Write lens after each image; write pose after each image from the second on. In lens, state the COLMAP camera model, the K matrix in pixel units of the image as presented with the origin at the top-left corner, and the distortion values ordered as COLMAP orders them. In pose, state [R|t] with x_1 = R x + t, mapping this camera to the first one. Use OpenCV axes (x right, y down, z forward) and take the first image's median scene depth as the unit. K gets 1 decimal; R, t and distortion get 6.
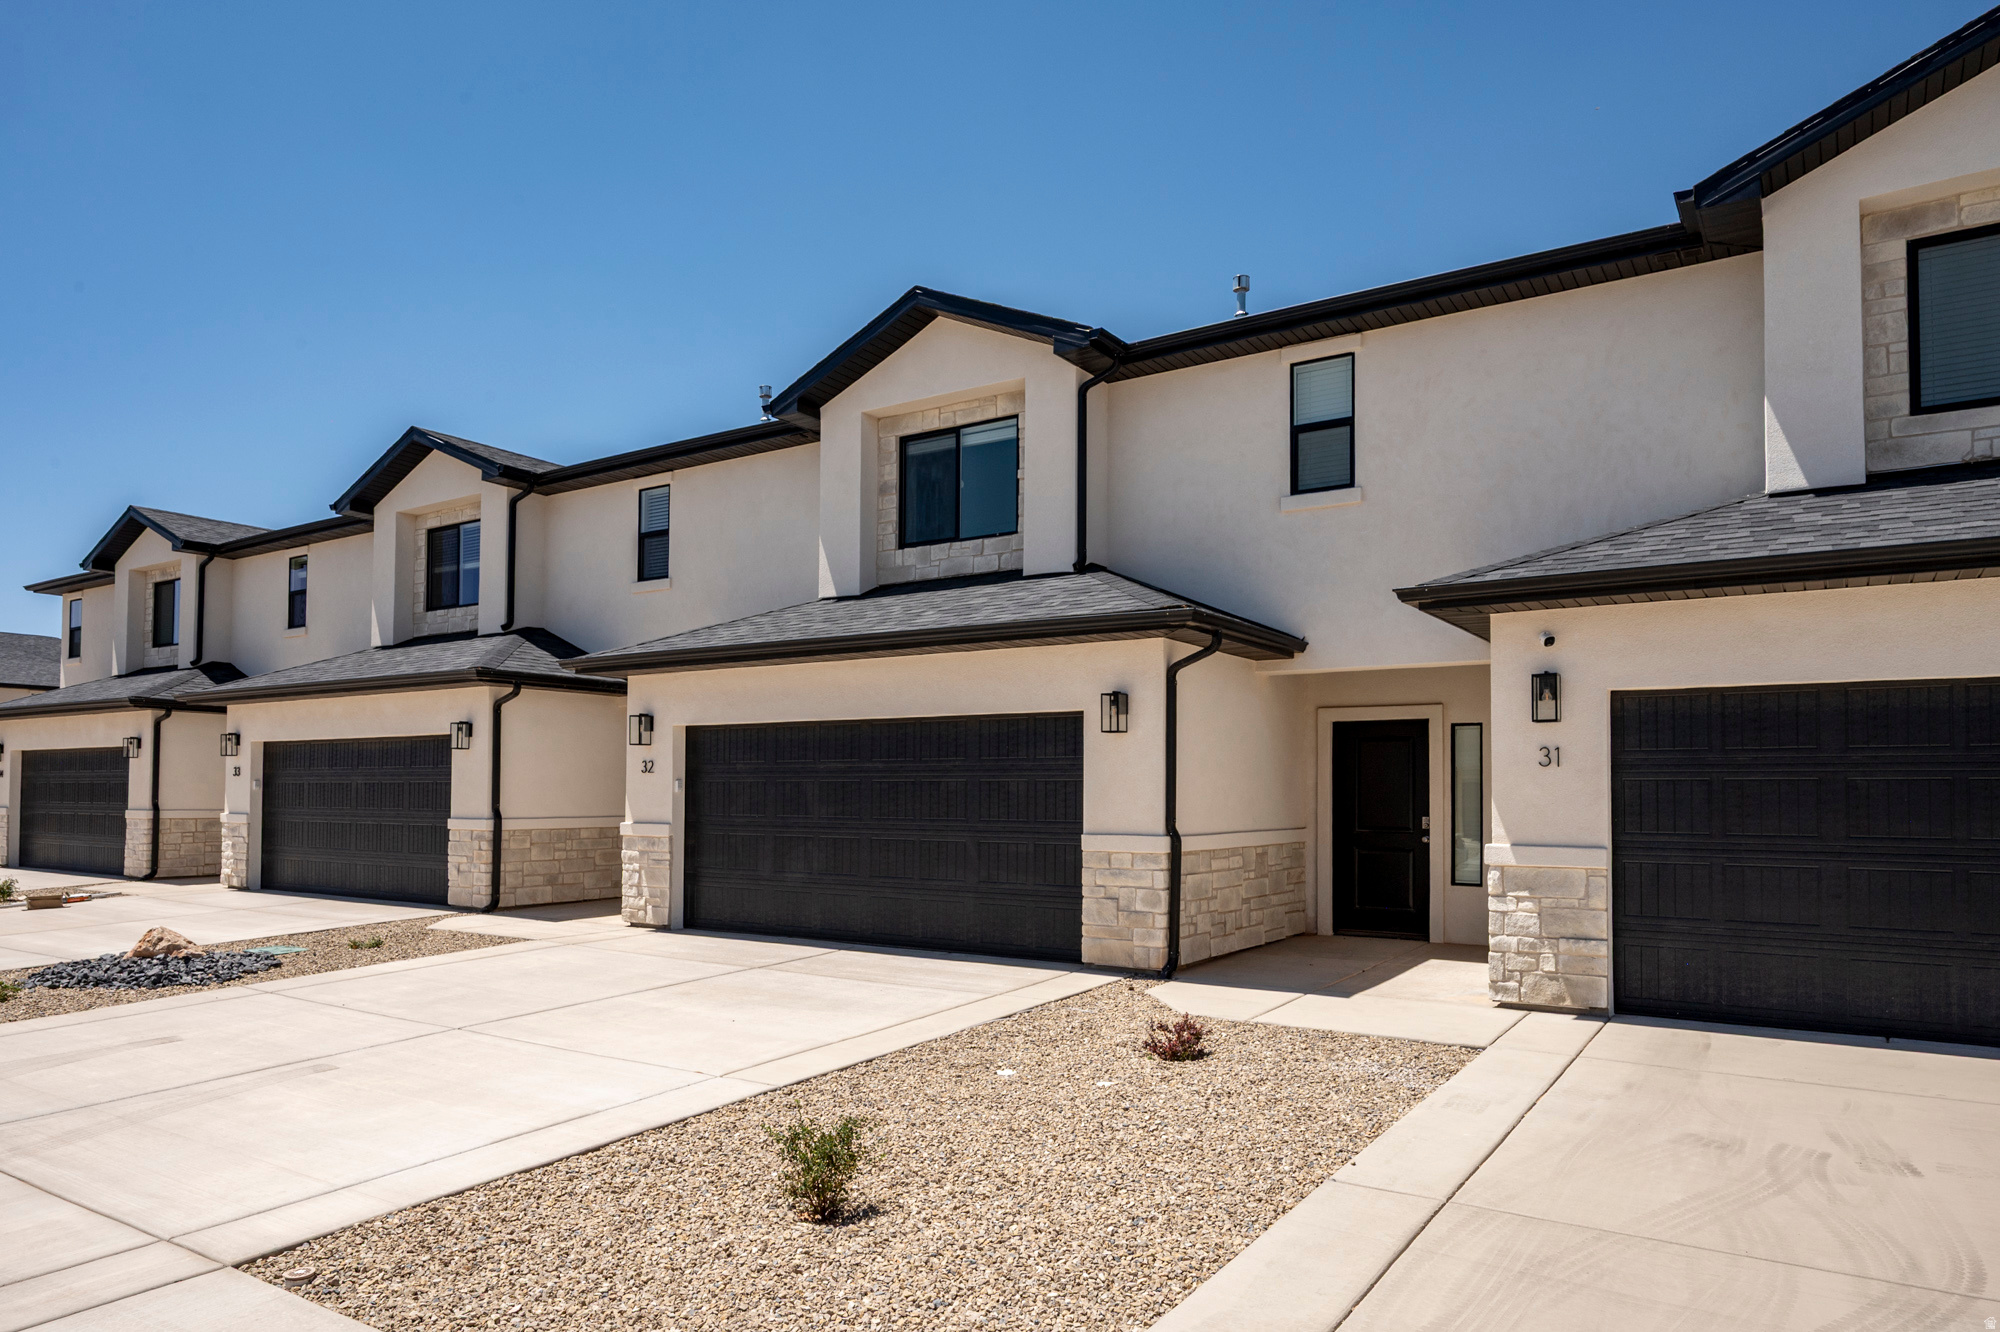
lens RADIAL K [[1214.0, 0, 1001.7], [0, 1214.0, 767.6], [0, 0, 1]] dist [0.001608, 0.001404]
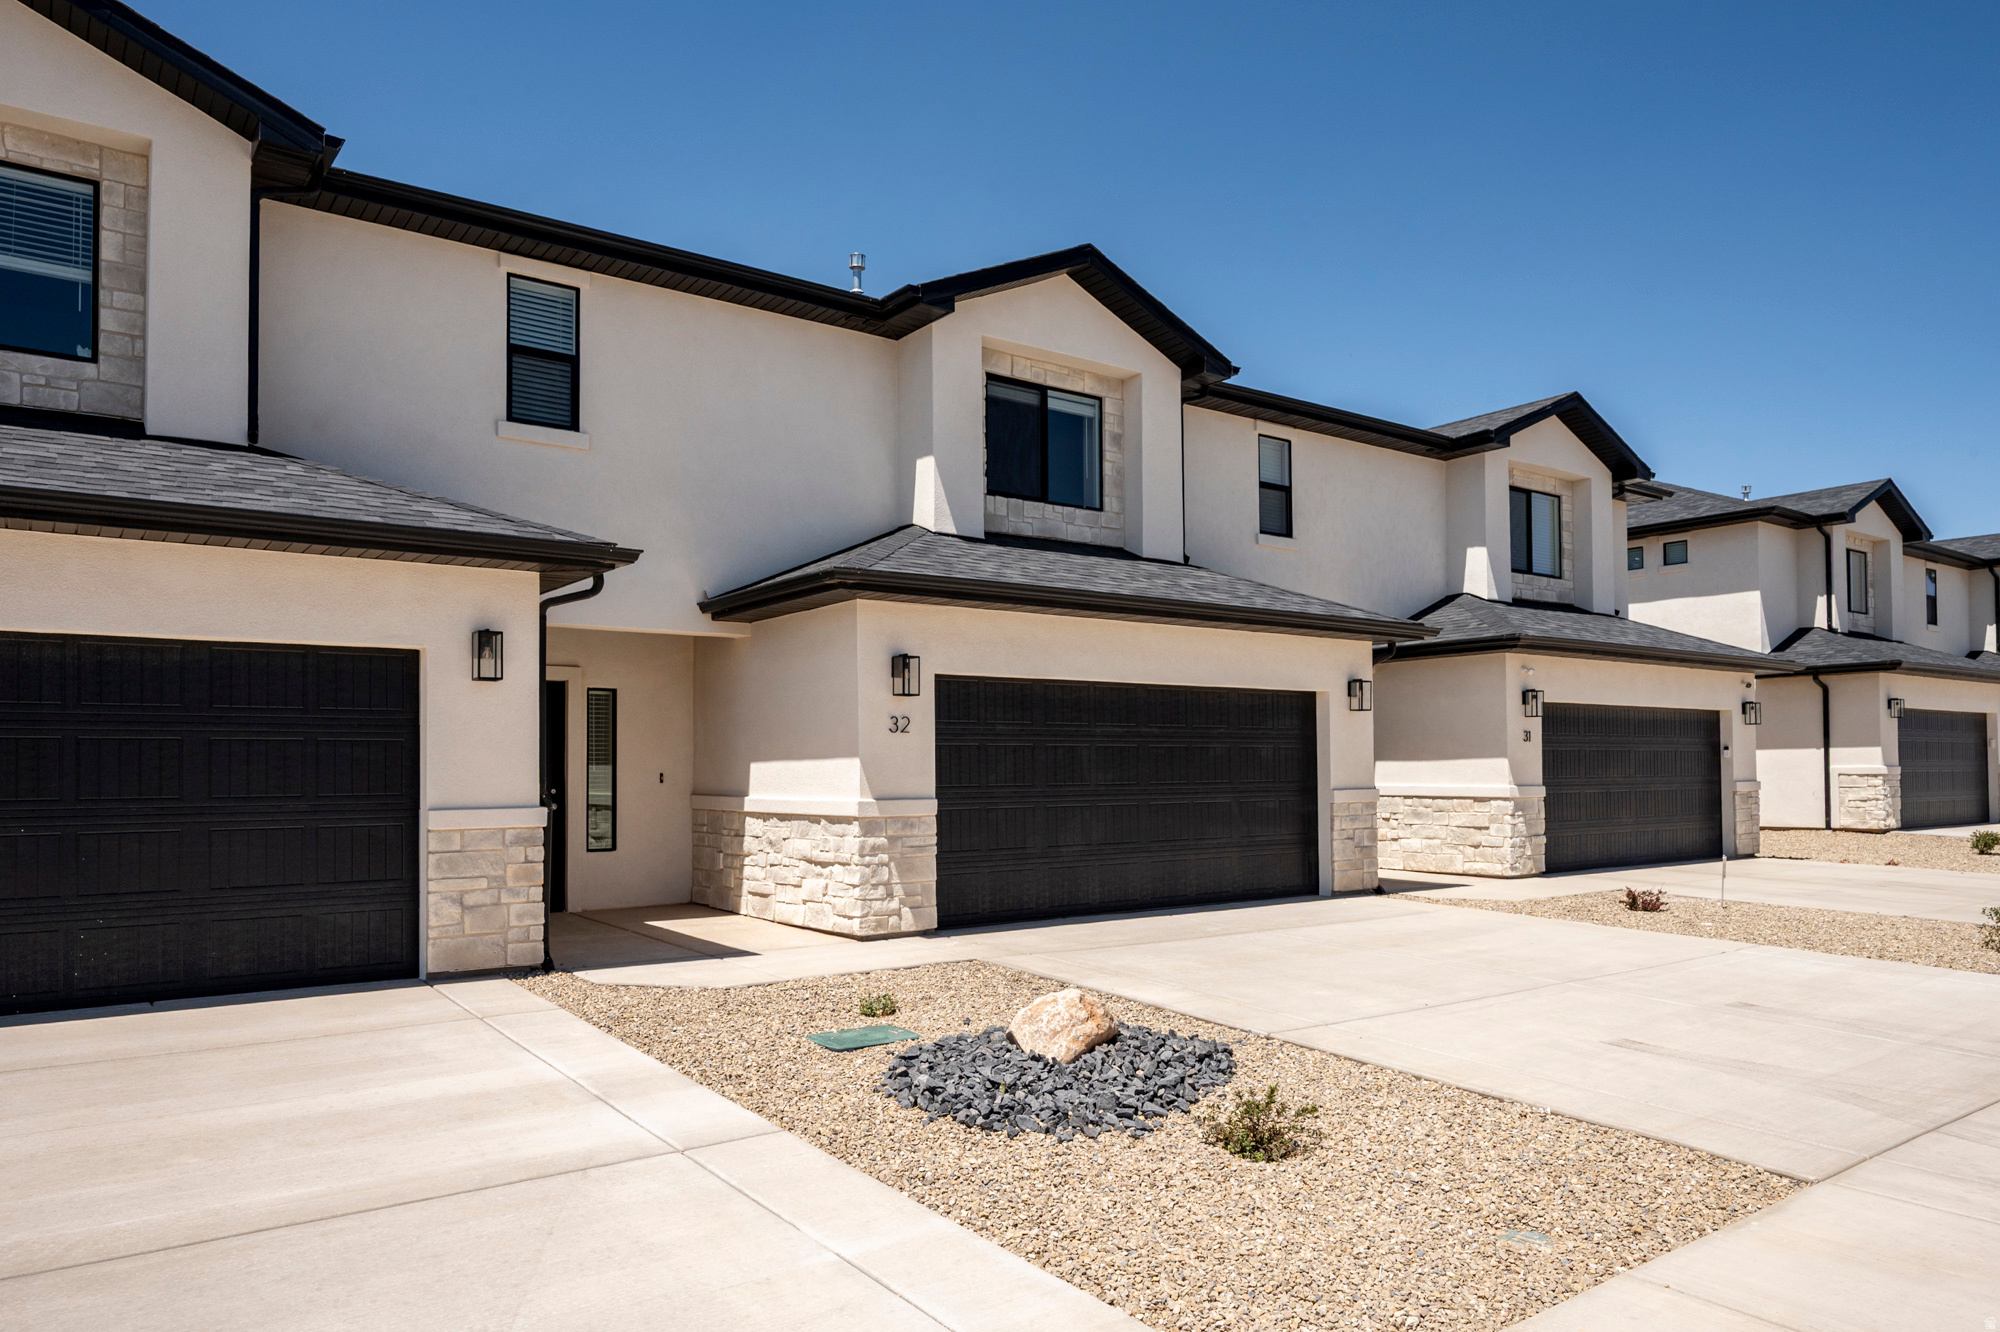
lens RADIAL K [[1275.8, 0, 1001.0], [0, 1275.8, 724.8], [0, 0, 1]] dist [0.005732, 0.000520]
pose [[0.363701, 0.019969, 0.931302, -1.007549], [-0.019071, 0.999720, -0.013988, 0.009377], [-0.931321, -0.012673, 0.363980, 0.651416]]
